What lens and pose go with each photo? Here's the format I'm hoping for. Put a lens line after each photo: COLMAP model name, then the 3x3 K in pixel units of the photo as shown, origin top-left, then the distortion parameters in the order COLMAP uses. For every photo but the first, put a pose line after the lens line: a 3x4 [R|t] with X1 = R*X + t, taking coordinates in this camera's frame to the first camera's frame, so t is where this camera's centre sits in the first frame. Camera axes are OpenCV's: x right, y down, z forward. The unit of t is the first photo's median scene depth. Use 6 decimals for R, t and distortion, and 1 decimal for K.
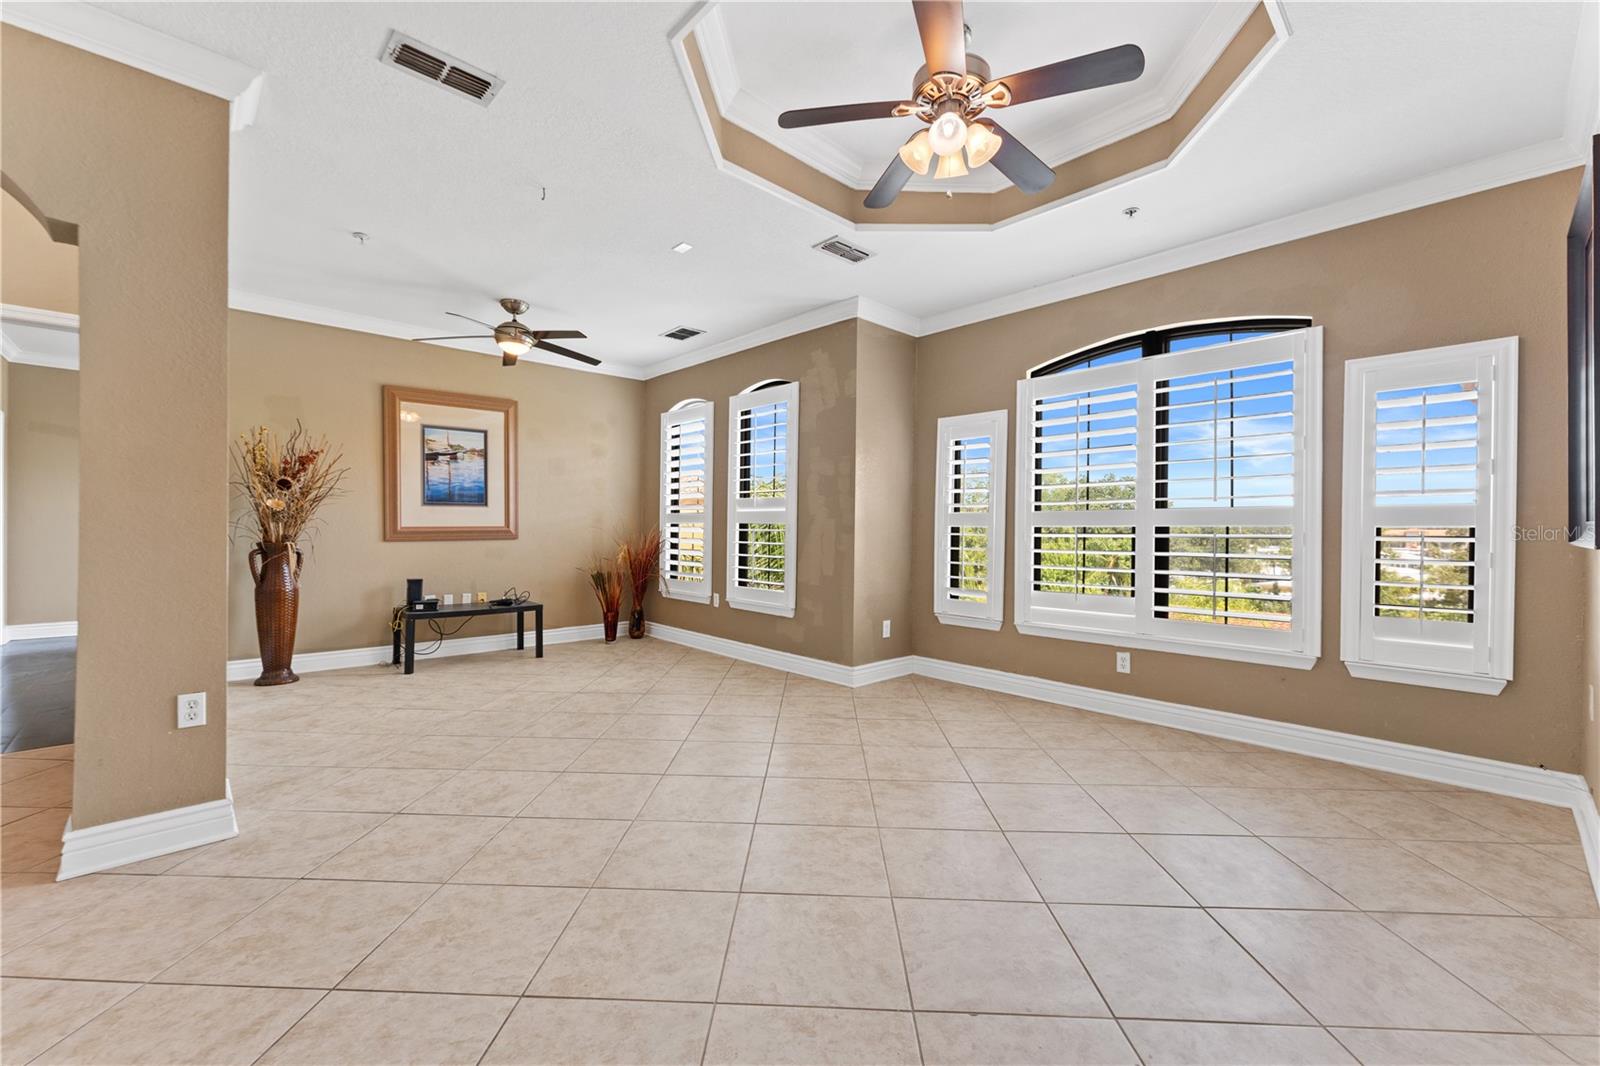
lens RADIAL K [[641.4, 0, 795.8], [0, 641.4, 534.7], [0, 0, 1]] dist [0.001218, 0.001241]
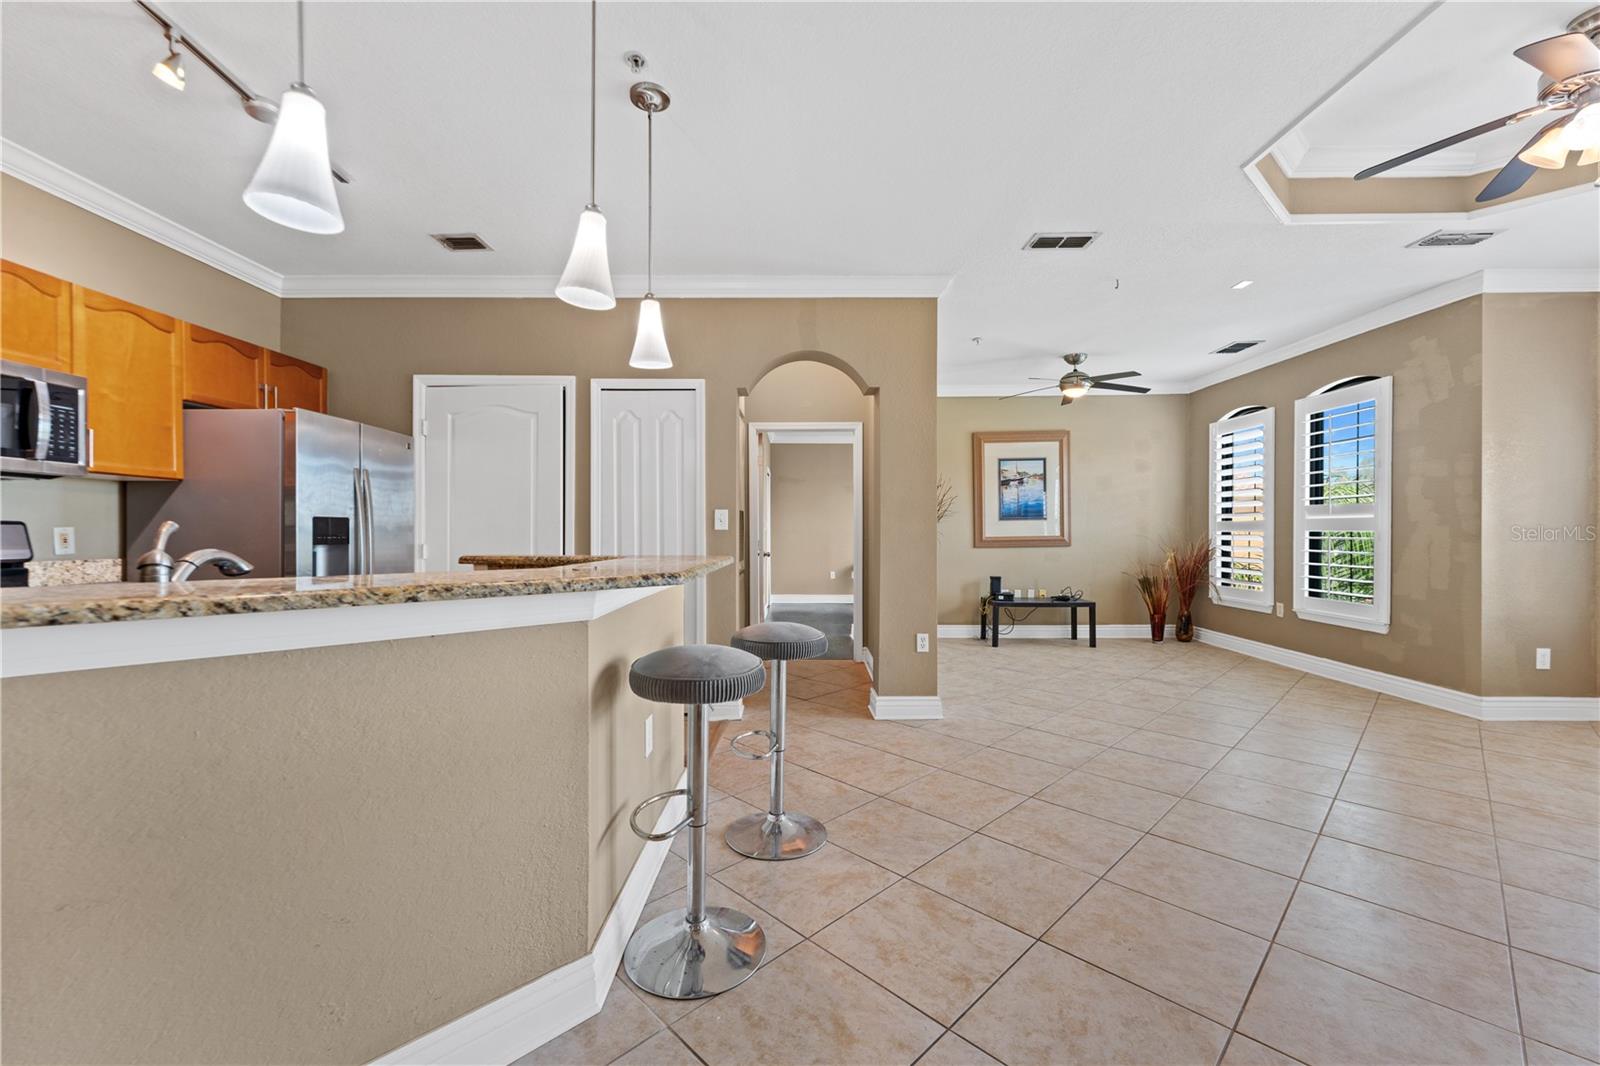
lens RADIAL K [[641.4, 0, 797.1], [0, 641.4, 532.4], [0, 0, 1]] dist [0.001218, 0.001241]
pose [[0.726509, -0.011296, -0.687064, 0.016955], [0.002332, 0.999900, -0.013973, -0.004712], [0.687153, 0.008549, 0.726463, -0.255876]]
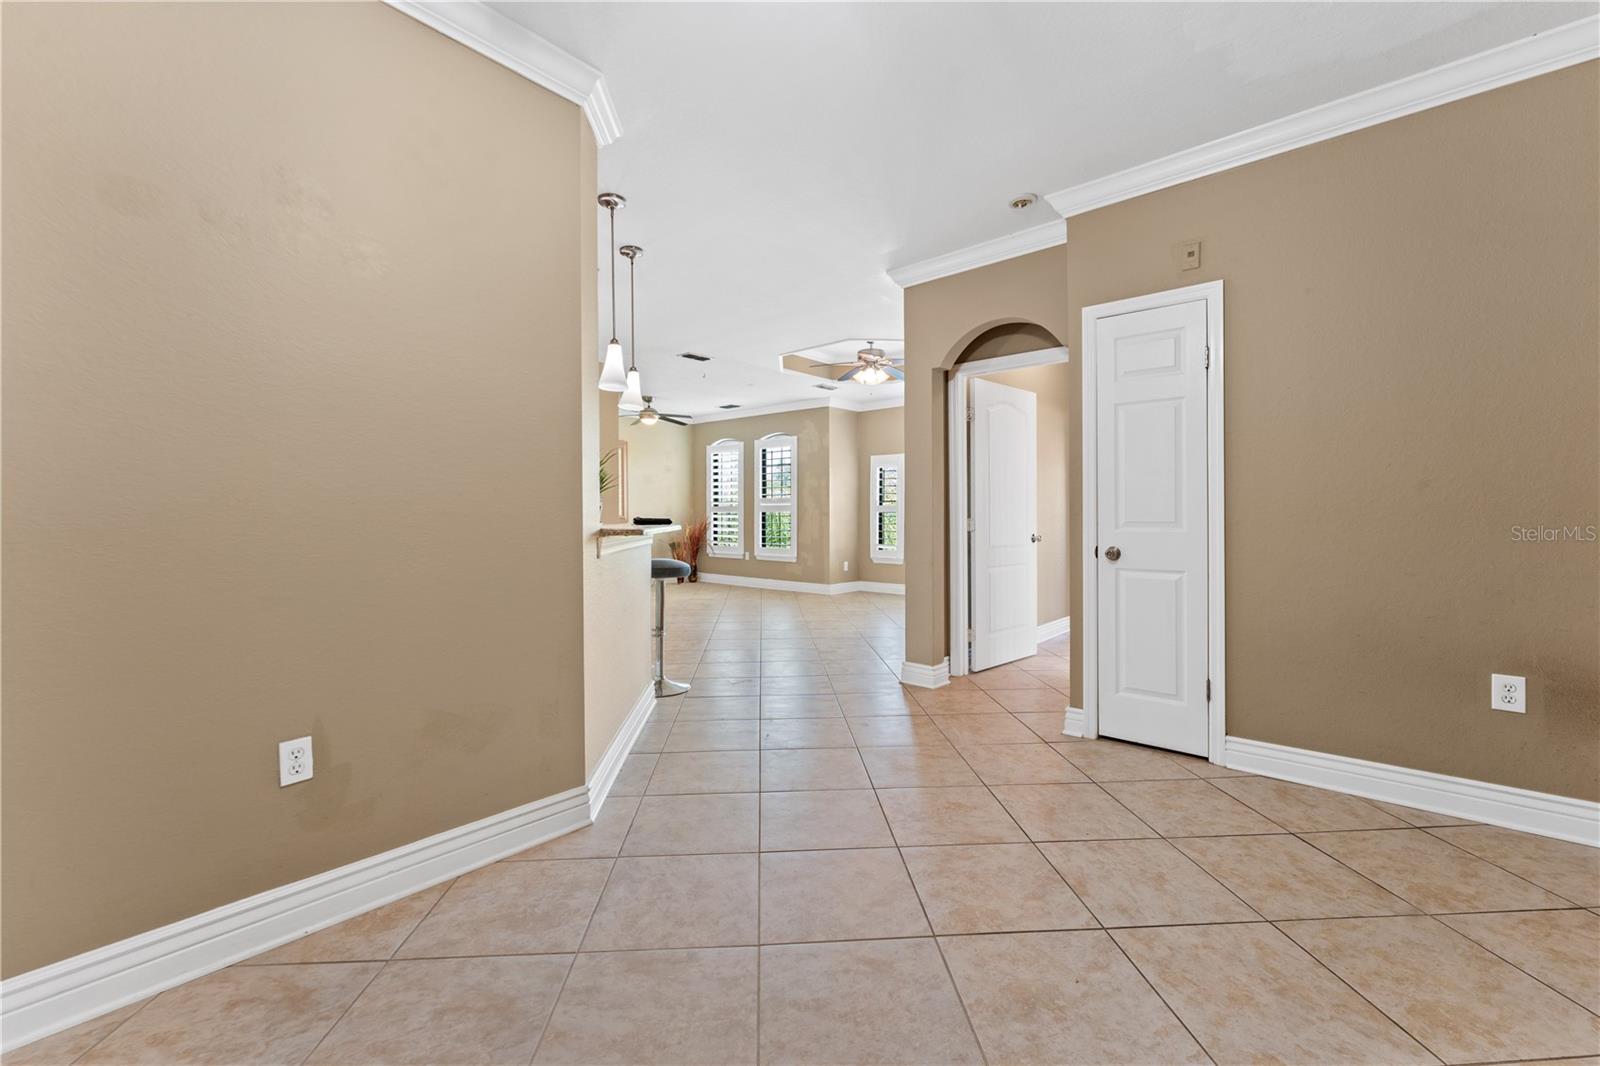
lens RADIAL K [[641.4, 0, 803.4], [0, 641.4, 520.0], [0, 0, 1]] dist [0.001218, 0.001241]
pose [[0.995267, -0.014746, 0.096053, -0.168003], [0.014741, 0.999891, 0.000762, 0.005962], [-0.096053, 0.000657, 0.995376, -0.903303]]
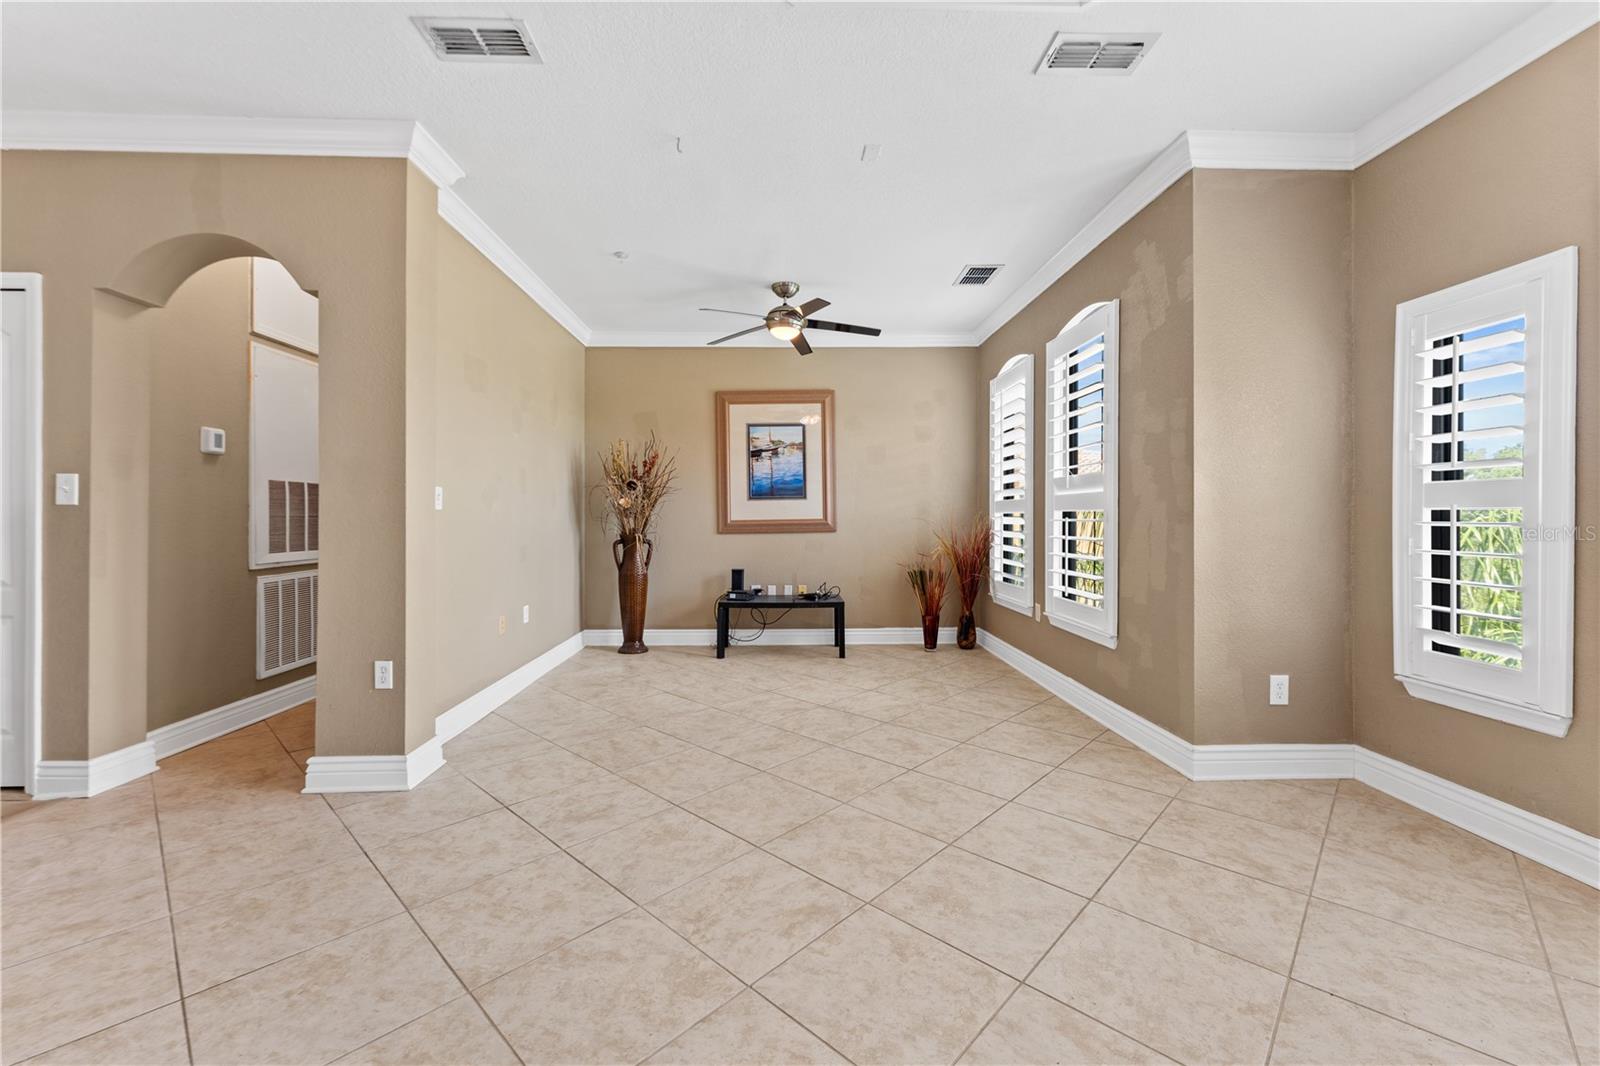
lens RADIAL K [[641.4, 0, 802.6], [0, 641.4, 517.5], [0, 0, 1]] dist [0.001218, 0.001241]
pose [[0.752823, -0.012716, -0.658100, 0.205337], [0.002262, 0.999857, -0.016732, 0.001417], [0.658219, 0.011108, 0.752745, 0.290533]]
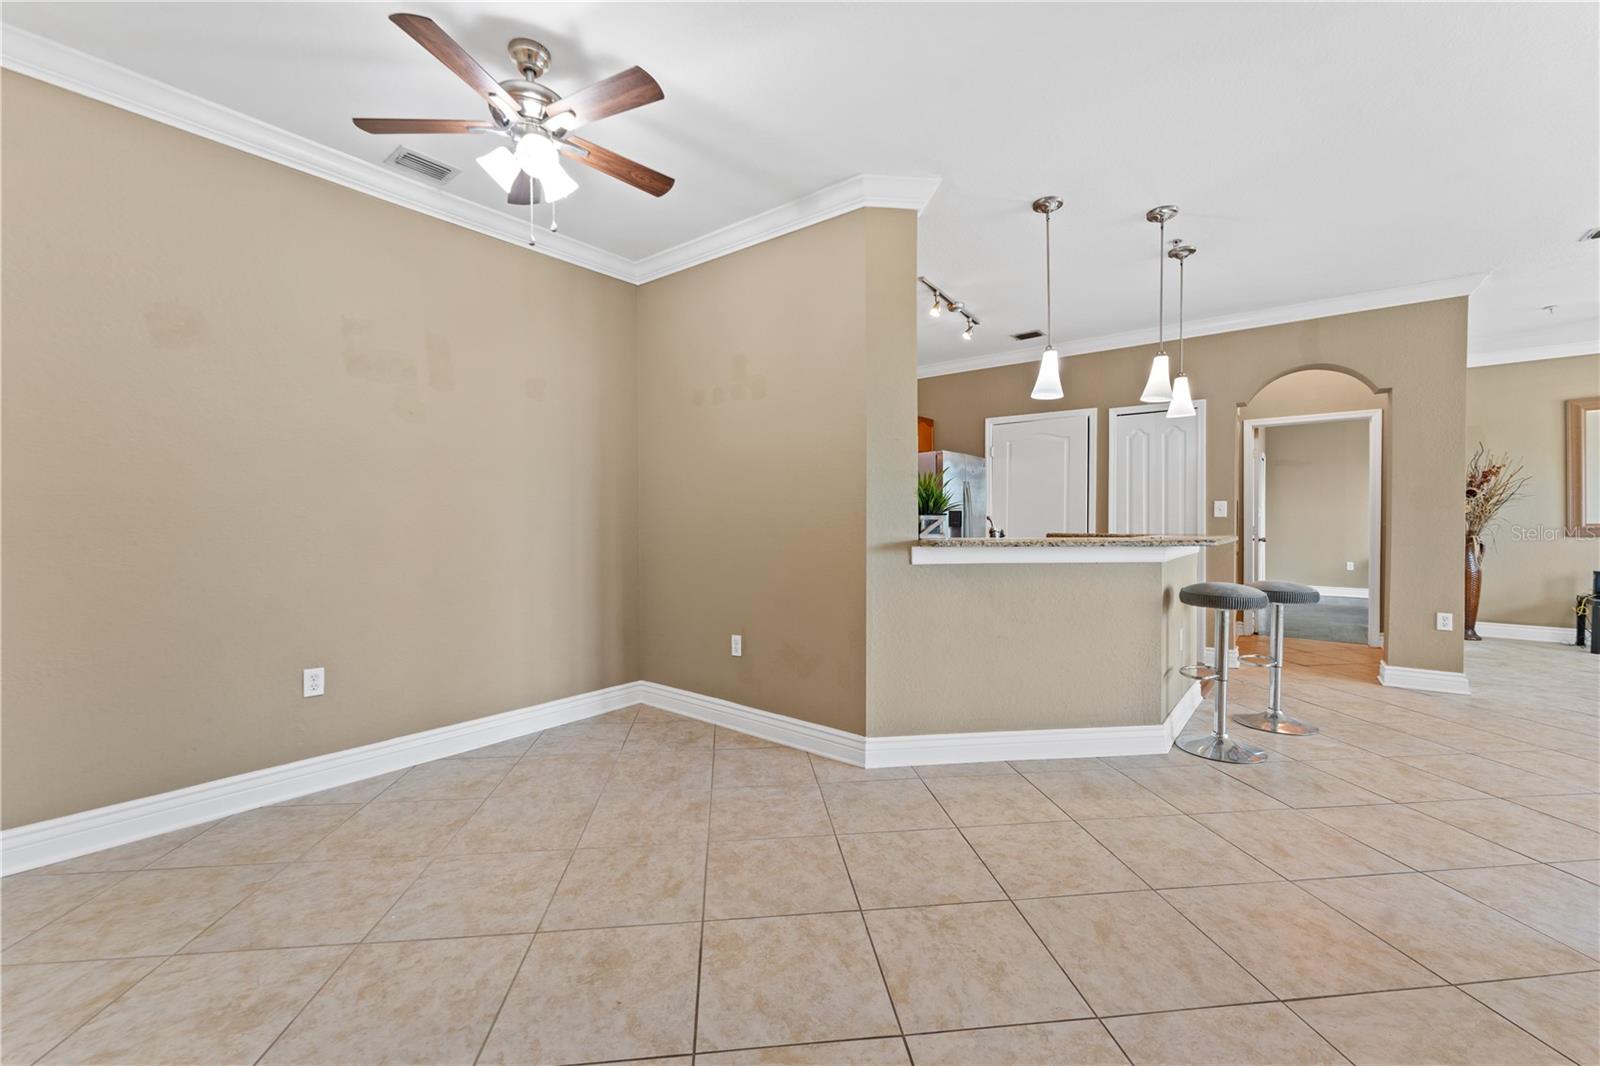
lens RADIAL K [[641.4, 0, 798.1], [0, 641.4, 529.7], [0, 0, 1]] dist [0.001218, 0.001241]
pose [[0.145824, 0.003596, -0.989304, 0.317693], [-0.004618, 0.999985, 0.002954, 0.001167], [0.989300, 0.004137, 0.145839, -0.561065]]
